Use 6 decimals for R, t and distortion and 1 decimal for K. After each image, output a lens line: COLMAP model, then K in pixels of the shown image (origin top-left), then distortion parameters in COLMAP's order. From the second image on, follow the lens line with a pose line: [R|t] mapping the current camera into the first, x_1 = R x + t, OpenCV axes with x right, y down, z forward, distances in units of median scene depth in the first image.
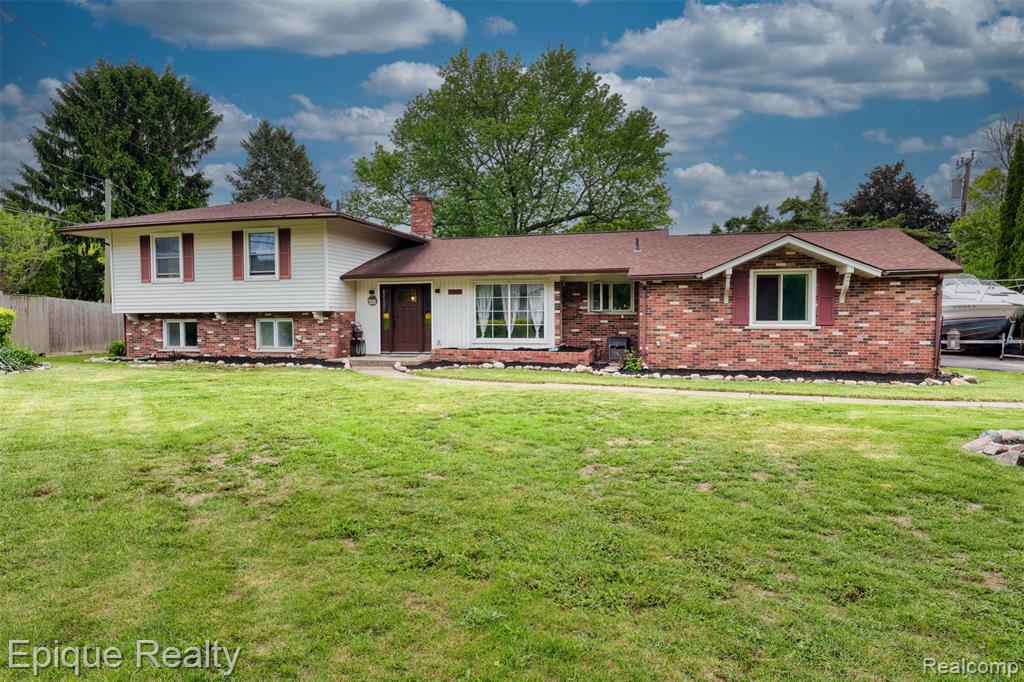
lens RADIAL K [[675.4, 0, 512.0], [0, 675.4, 341.0], [0, 0, 1]] dist [-0.008772, -0.000866]
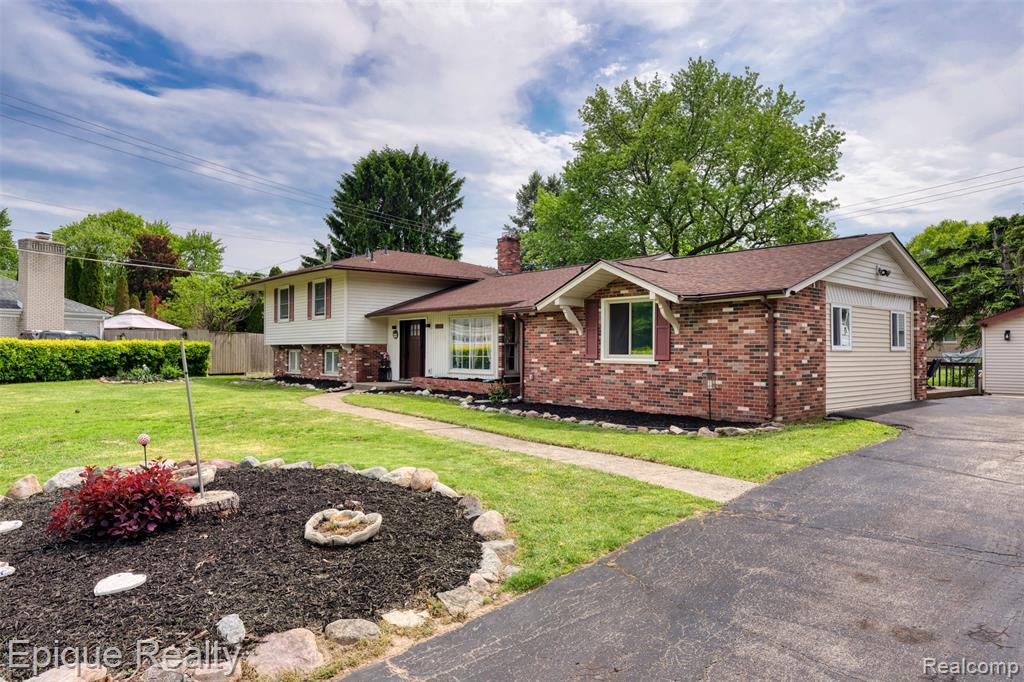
lens RADIAL K [[675.4, 0, 512.0], [0, 675.4, 341.0], [0, 0, 1]] dist [-0.008772, -0.000866]
pose [[0.831197, -0.002447, -0.555973, 0.758745], [-0.022982, 0.998984, -0.038757, -0.009788], [0.555503, 0.044992, 0.830296, 0.173245]]
